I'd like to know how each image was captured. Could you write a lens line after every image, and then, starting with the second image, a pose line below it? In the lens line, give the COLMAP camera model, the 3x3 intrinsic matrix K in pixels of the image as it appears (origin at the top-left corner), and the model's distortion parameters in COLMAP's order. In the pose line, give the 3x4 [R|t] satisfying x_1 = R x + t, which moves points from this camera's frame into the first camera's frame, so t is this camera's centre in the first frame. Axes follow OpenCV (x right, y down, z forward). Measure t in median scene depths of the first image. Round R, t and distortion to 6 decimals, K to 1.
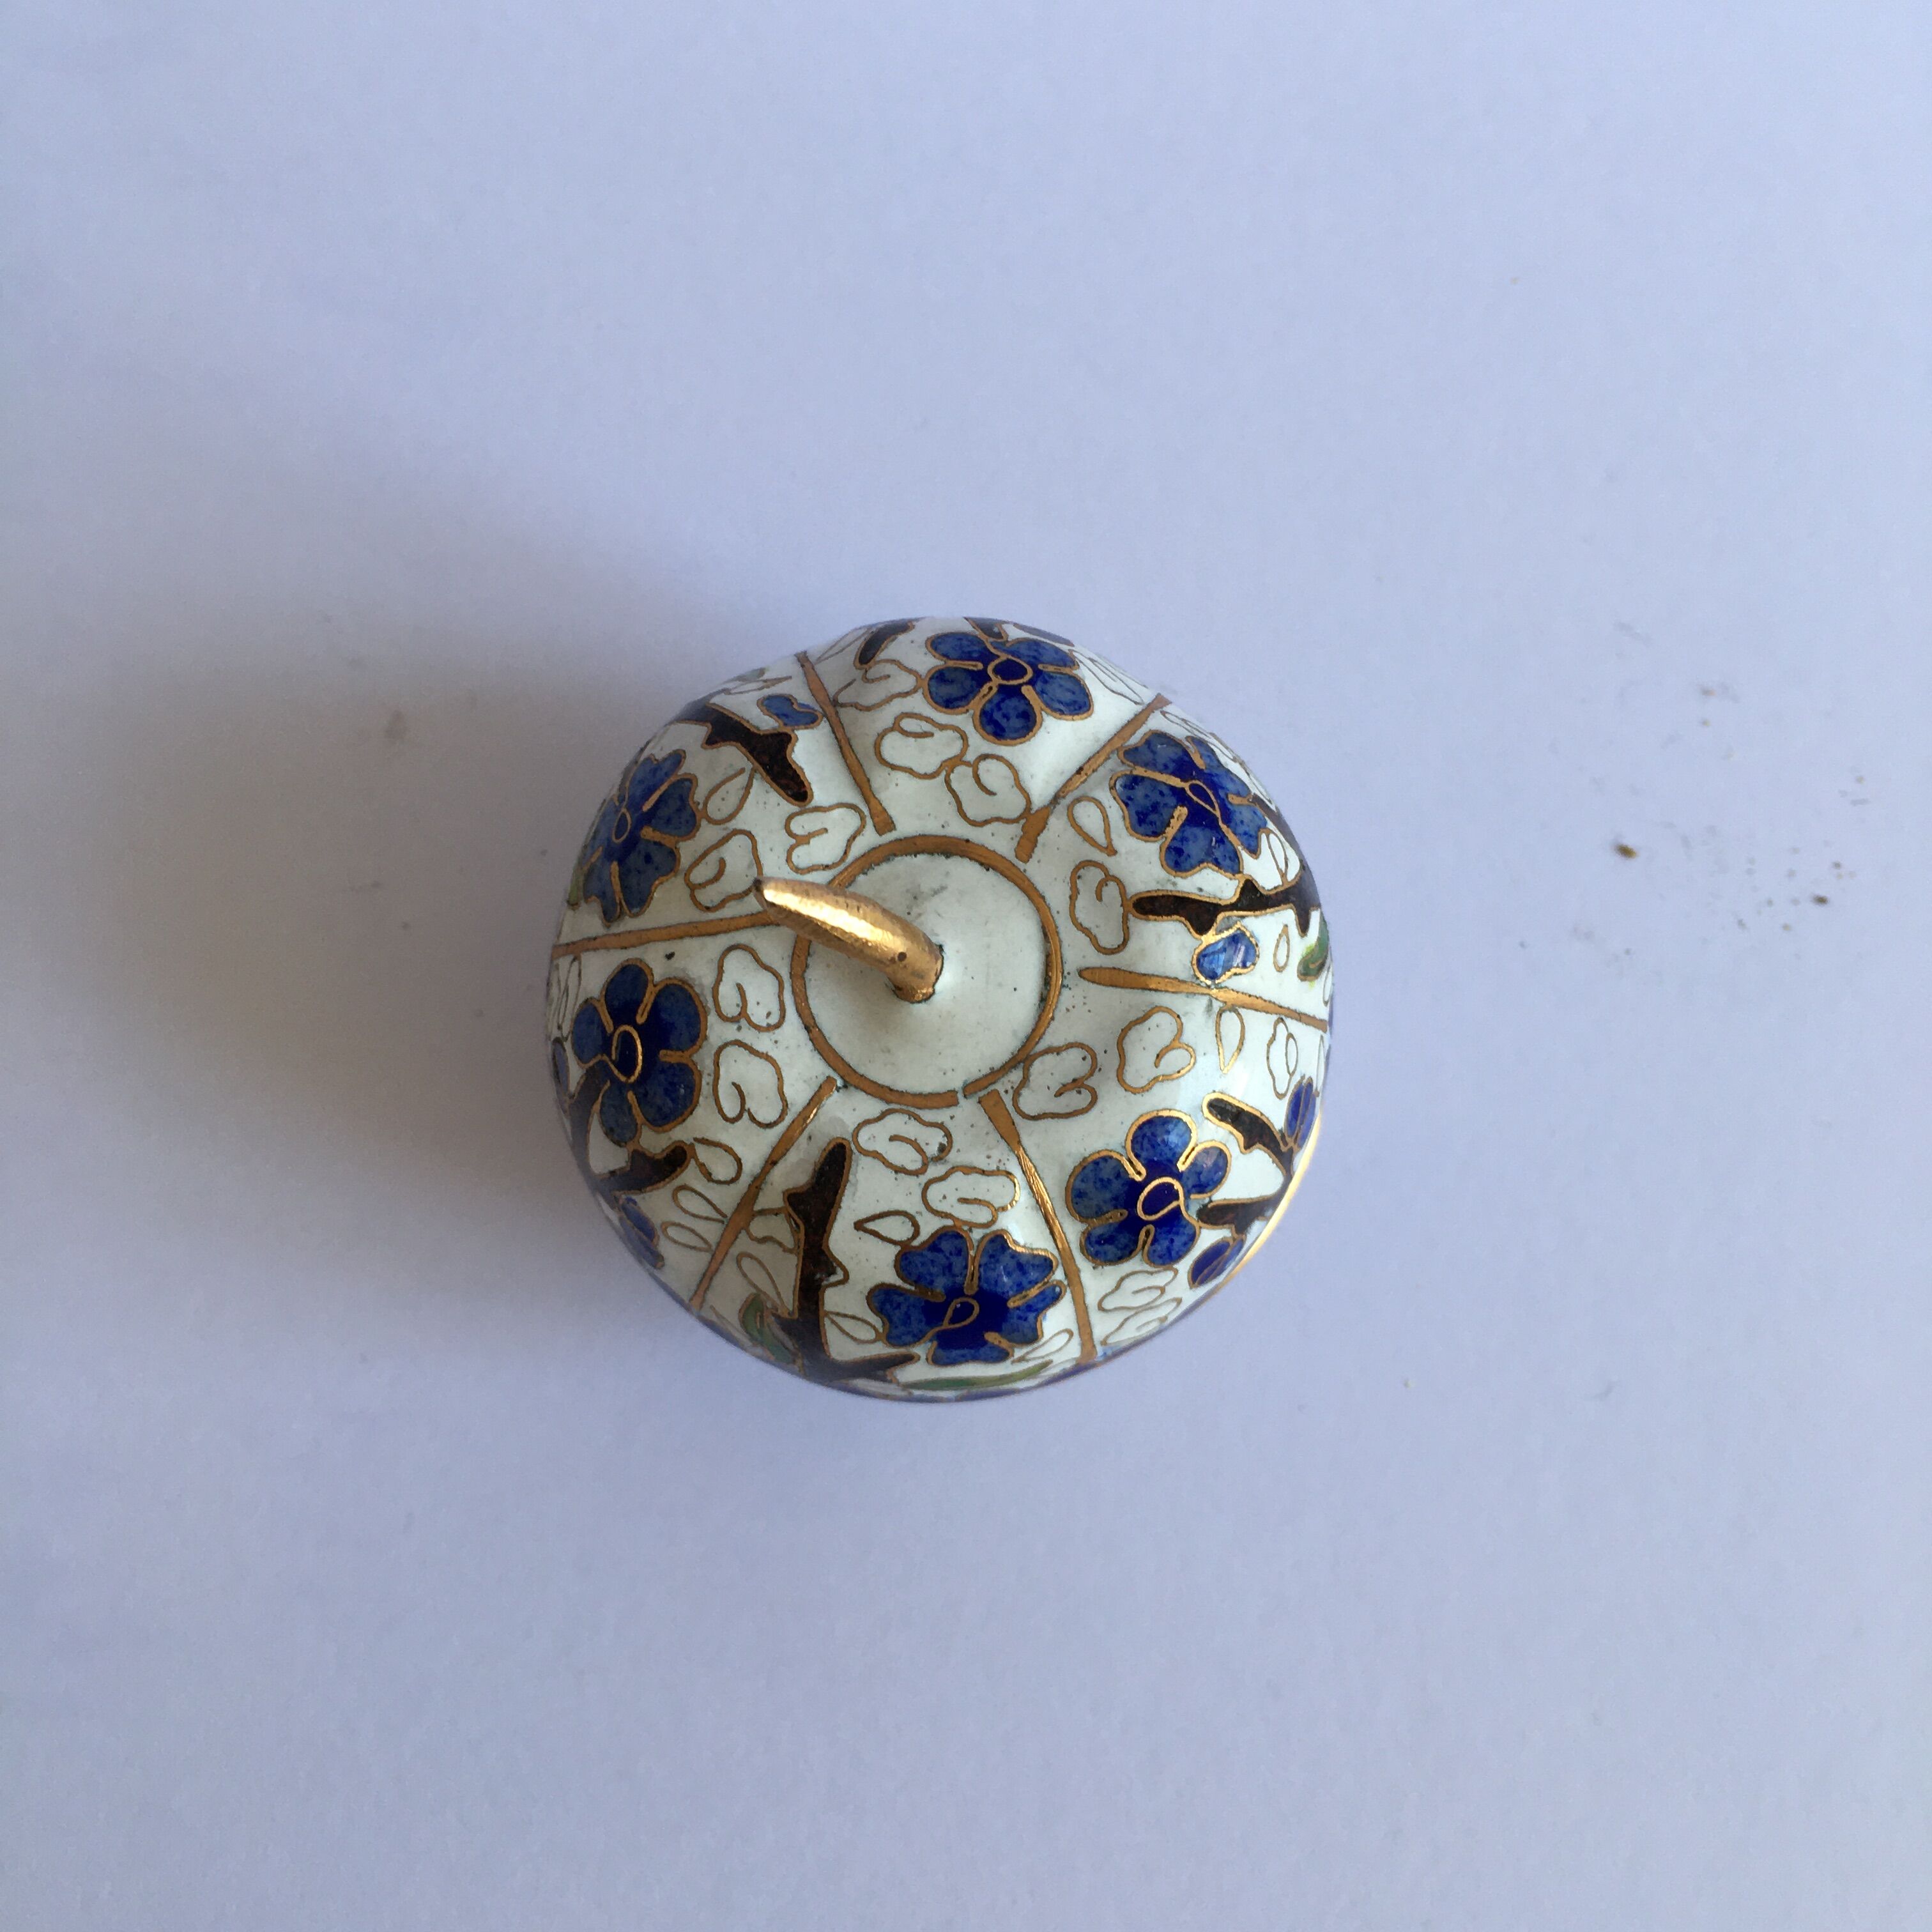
lens RADIAL K [[2281.0, 0, 956.9], [0, 2281.0, 963.0], [0, 0, 1]] dist [0.030551, 0.020787]
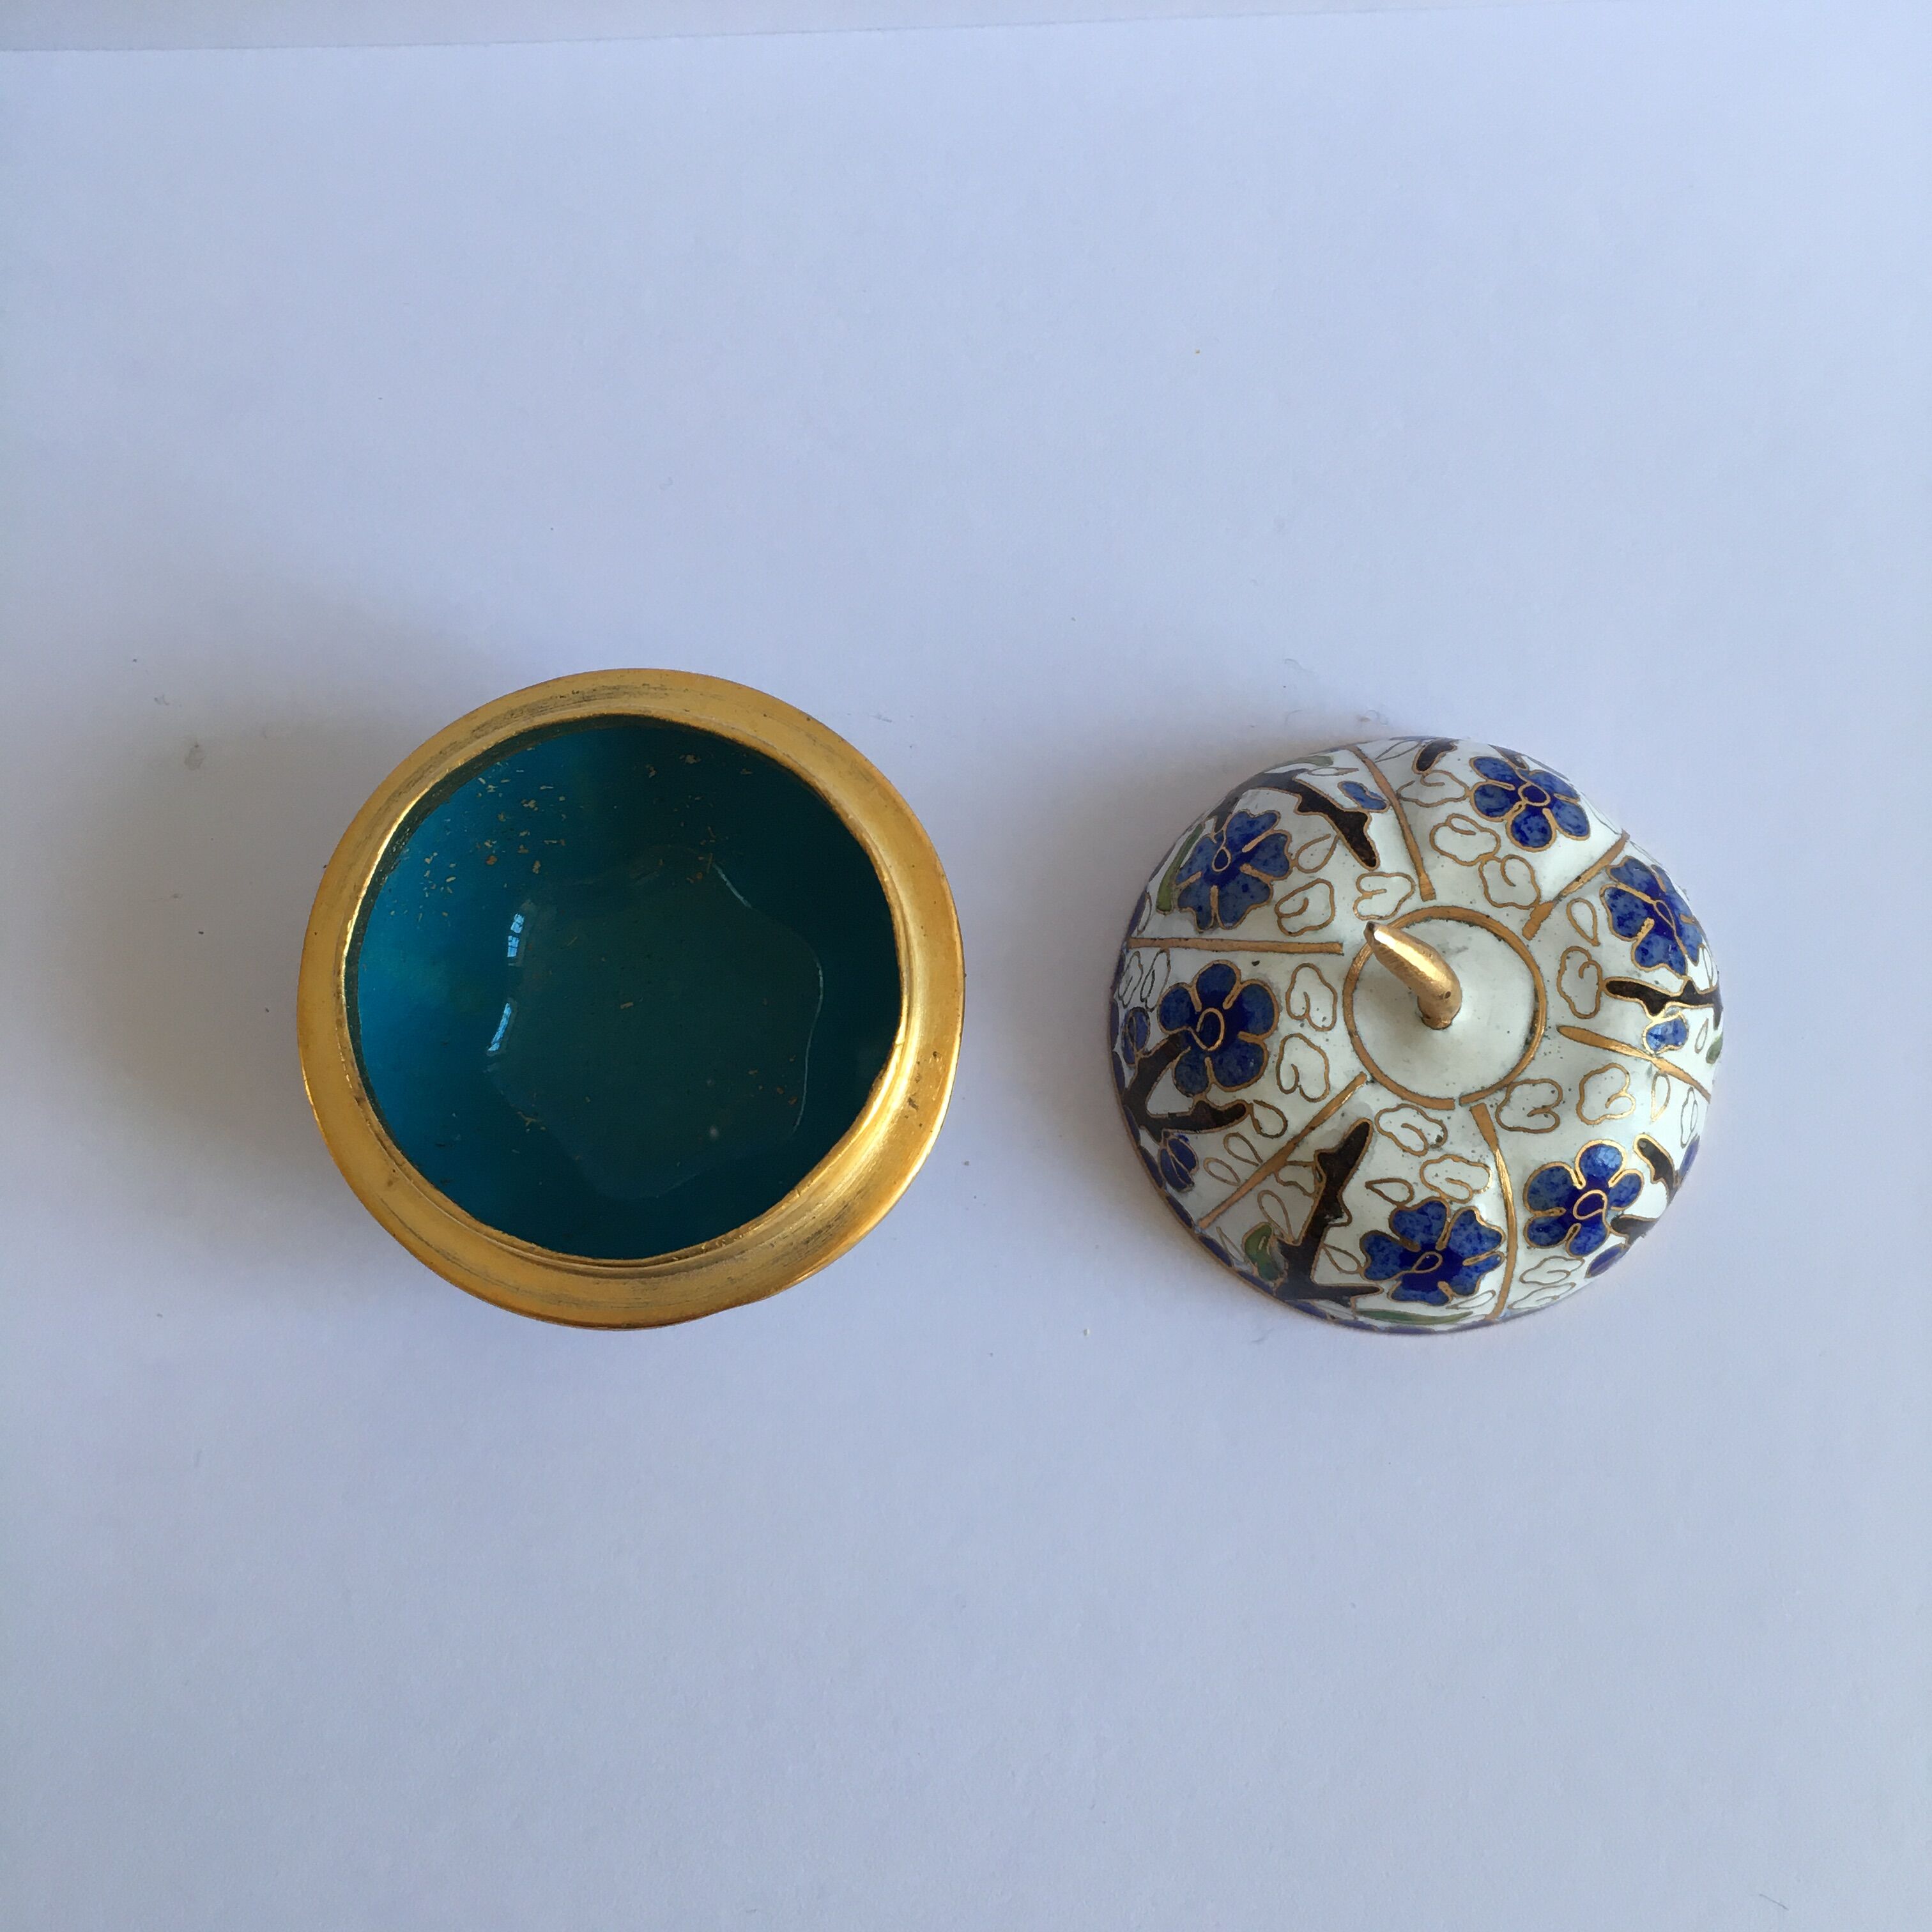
lens RADIAL K [[2281.0, 0, 956.9], [0, 2281.0, 963.0], [0, 0, 1]] dist [0.030551, 0.020787]
pose [[0.984860, 0.171846, -0.022788, -0.268553], [-0.171933, 0.985107, -0.001885, 0.029550], [0.022124, 0.005774, 0.999739, -0.348165]]
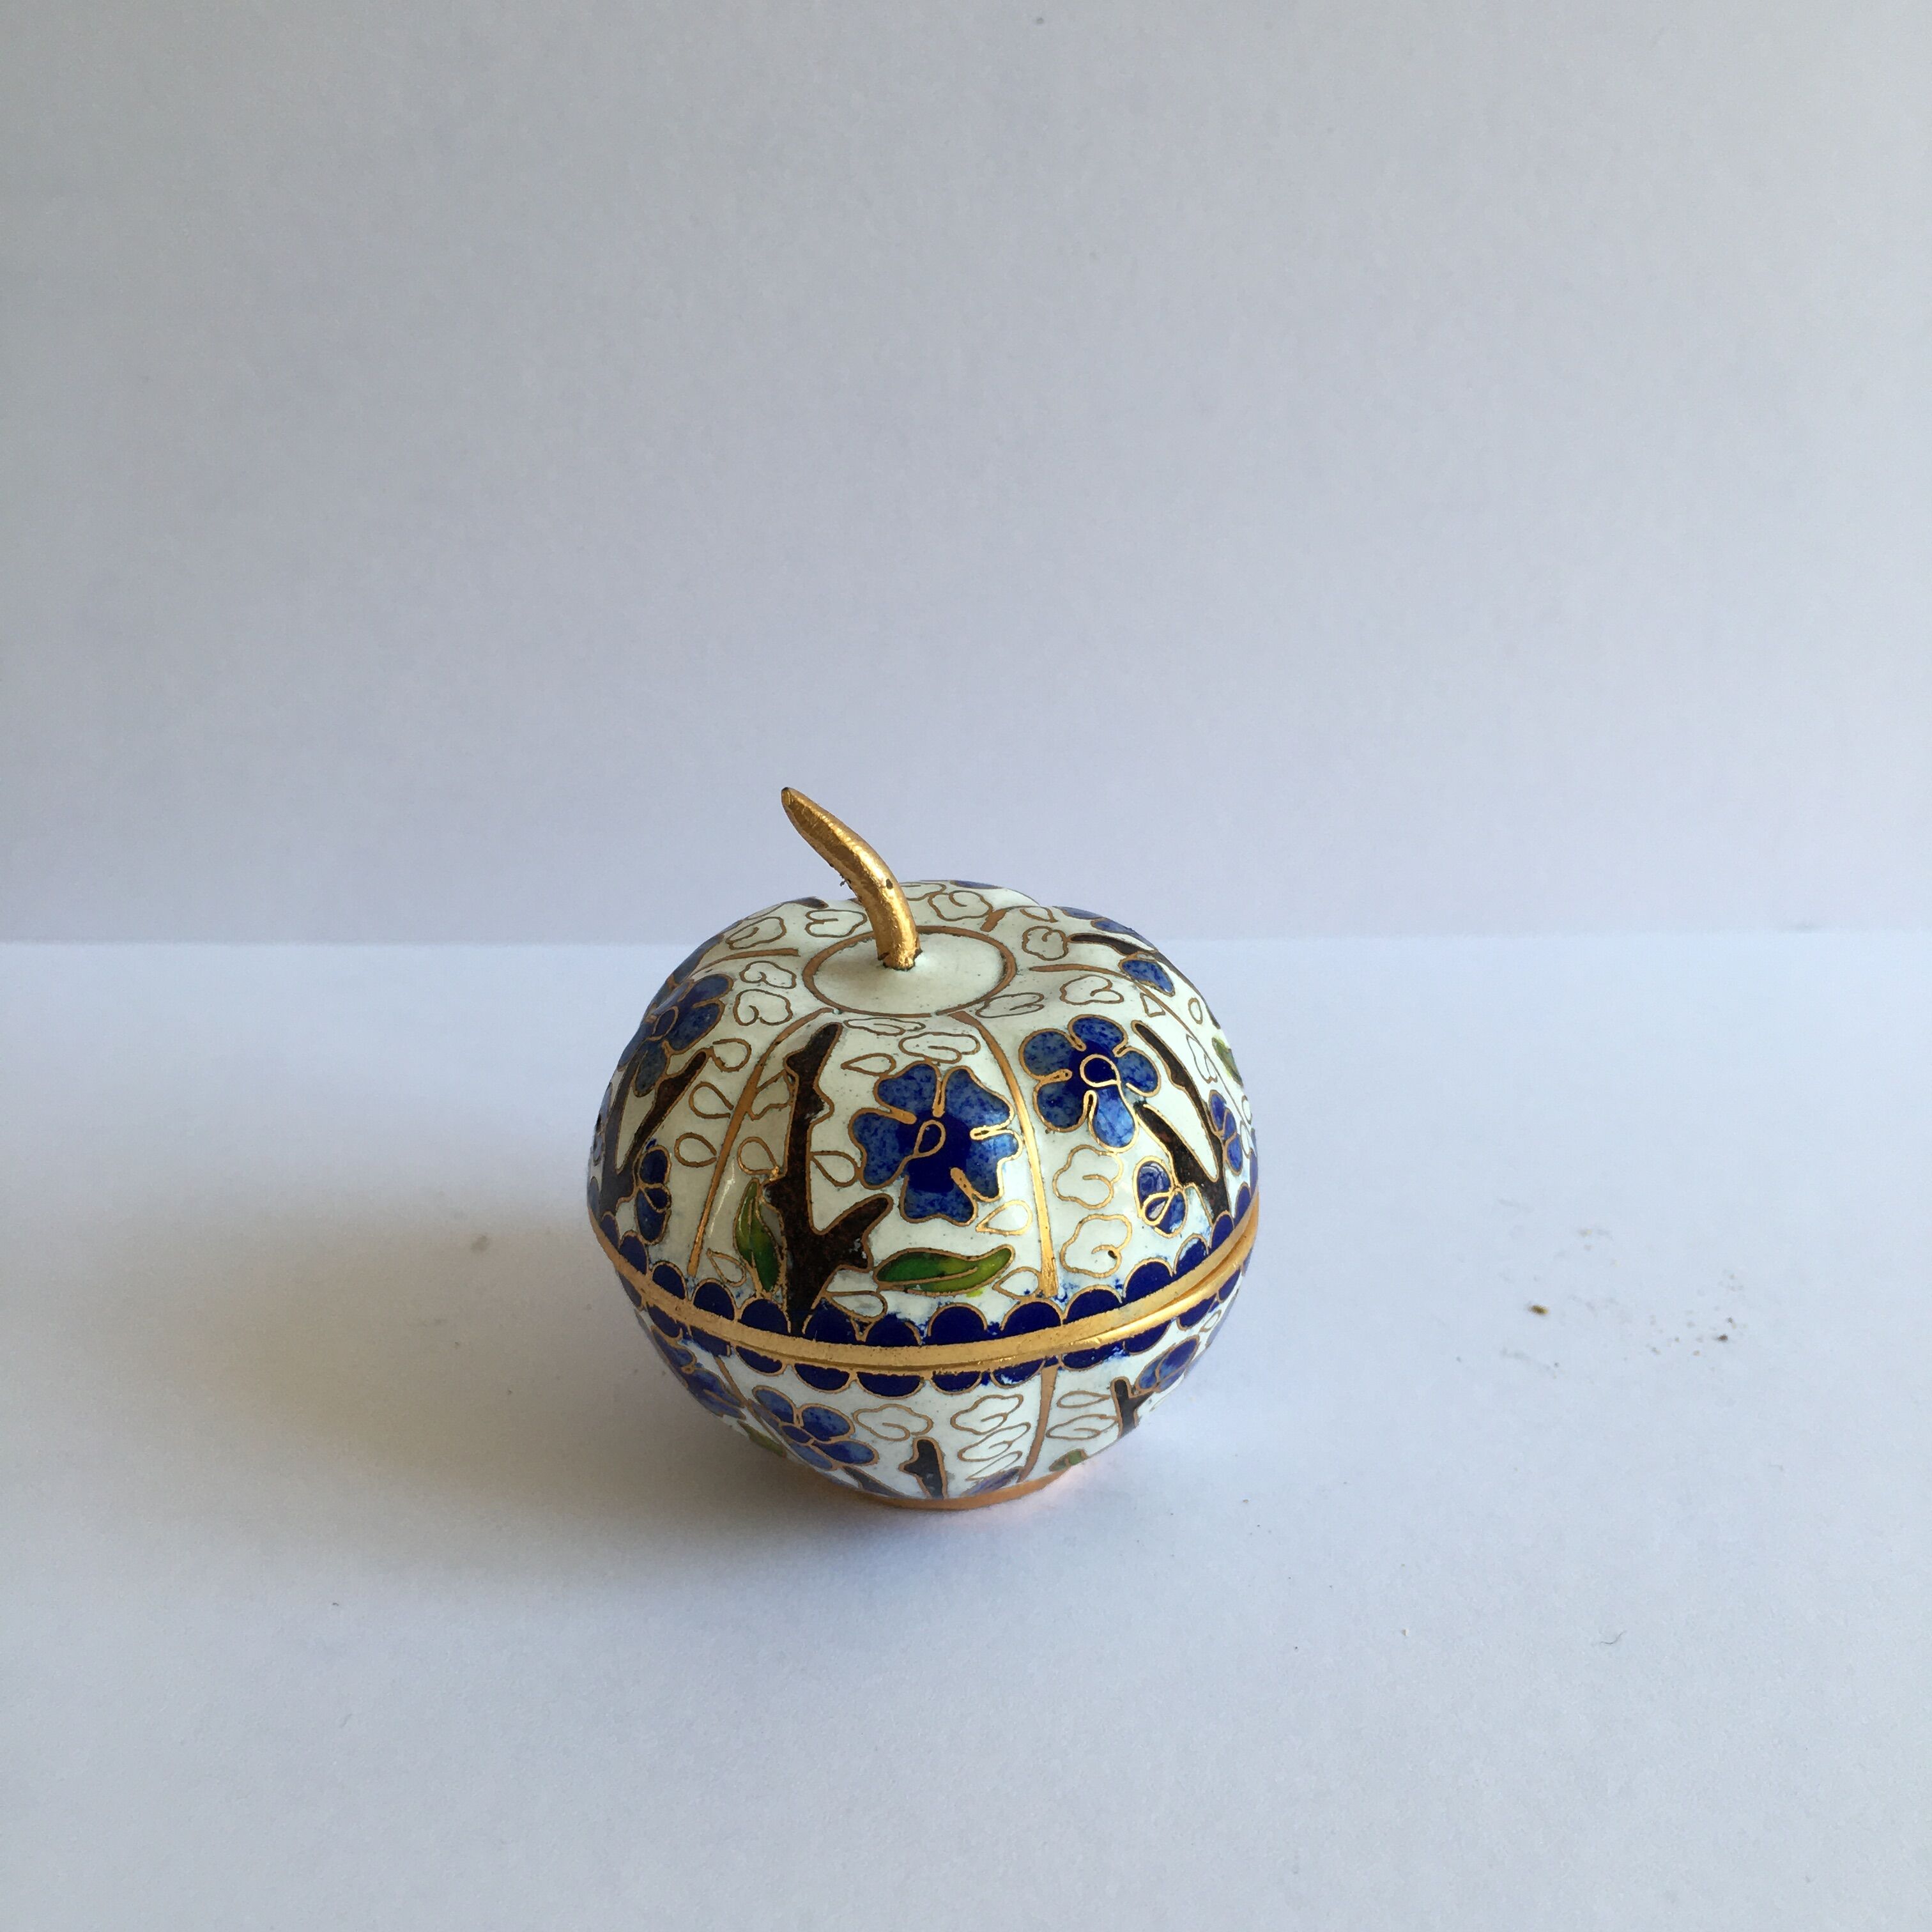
lens RADIAL K [[2247.7, 0, 966.0], [0, 2247.7, 966.0], [0, 0, 1]] dist [0.052559, -0.064606]
pose [[0.999738, -0.009056, -0.021014, 0.044242], [-0.011851, 0.580668, -0.814054, 1.015719], [0.019574, 0.814090, 0.580408, 0.272077]]
